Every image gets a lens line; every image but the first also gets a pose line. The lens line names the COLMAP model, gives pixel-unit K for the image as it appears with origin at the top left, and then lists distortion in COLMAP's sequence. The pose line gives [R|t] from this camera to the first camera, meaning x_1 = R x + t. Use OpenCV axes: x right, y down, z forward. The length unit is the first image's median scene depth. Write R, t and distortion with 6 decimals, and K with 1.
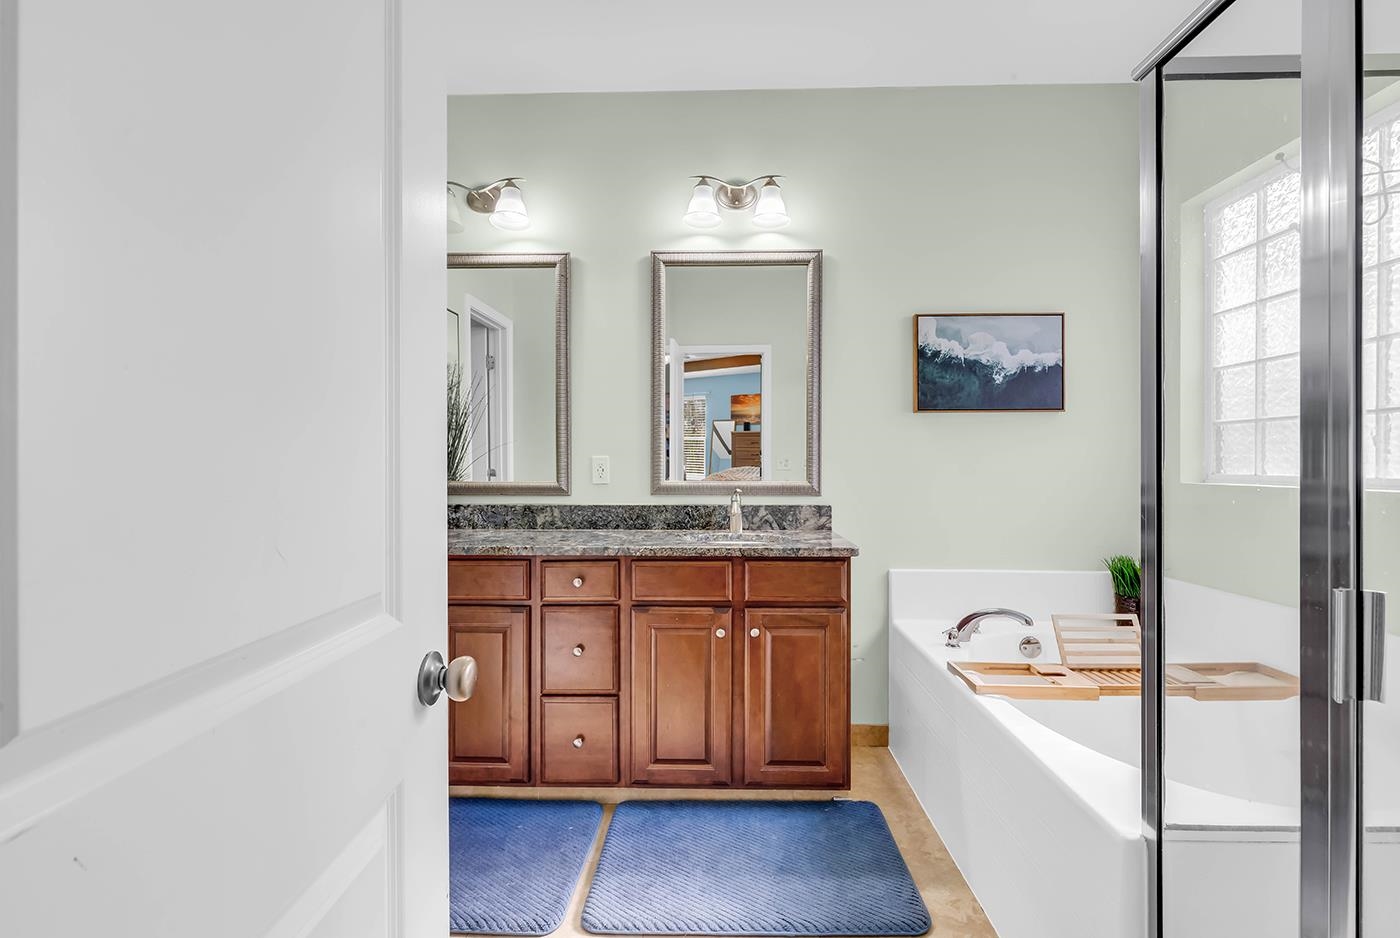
lens RADIAL K [[624.1, 0, 700.0], [0, 624.1, 469.0], [0, 0, 1]] dist [0.001269, -0.000246]
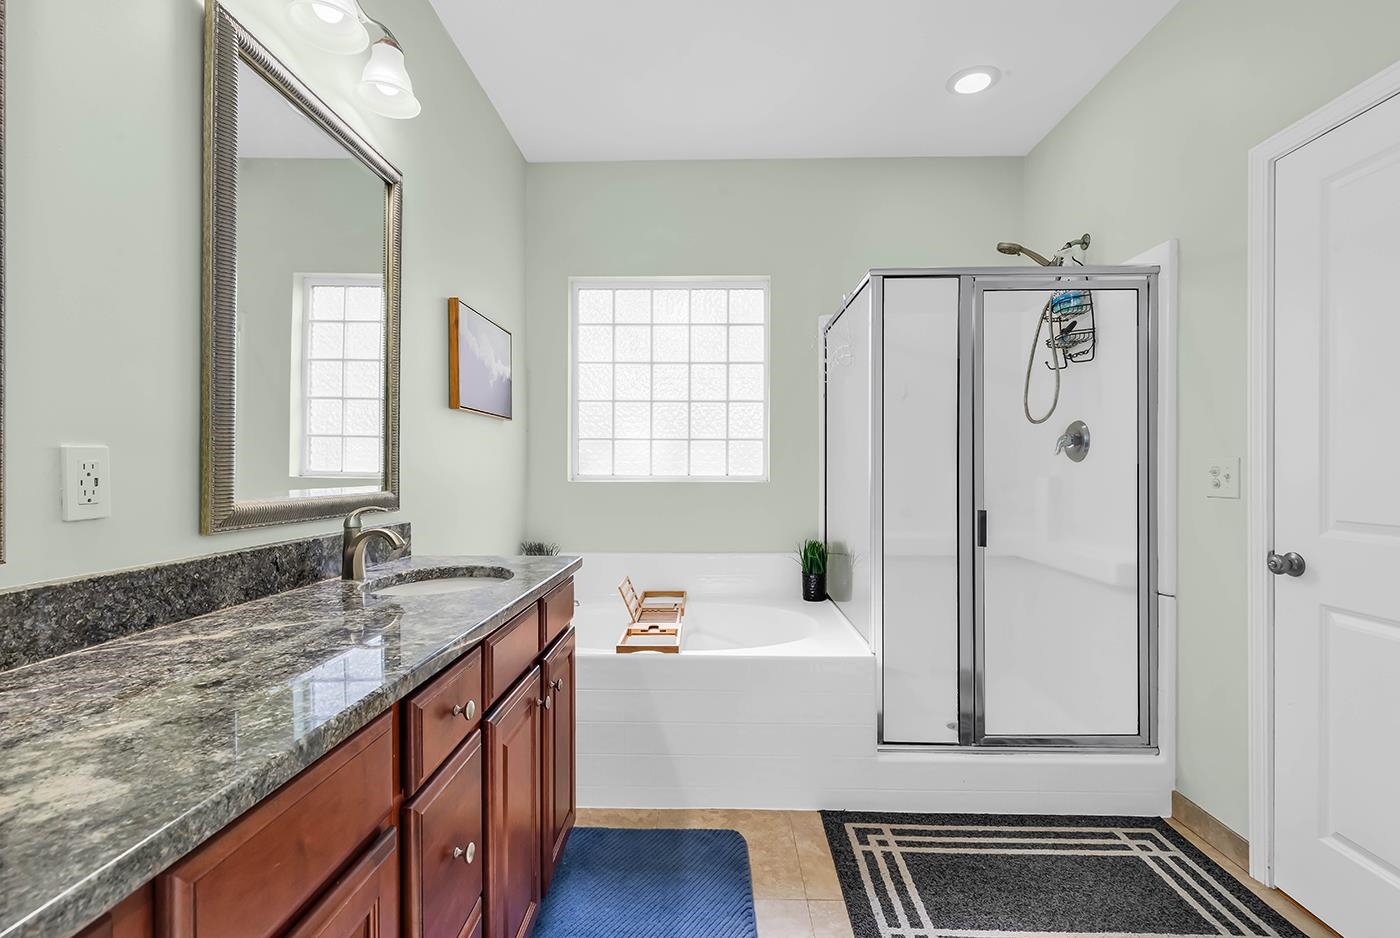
lens RADIAL K [[624.1, 0, 700.0], [0, 624.1, 469.0], [0, 0, 1]] dist [0.001269, -0.000246]
pose [[-0.000538, -0.002433, 0.999997, -0.536196], [0.005732, 0.999981, 0.002436, -0.005176], [-0.999983, 0.005733, -0.000525, 0.645986]]
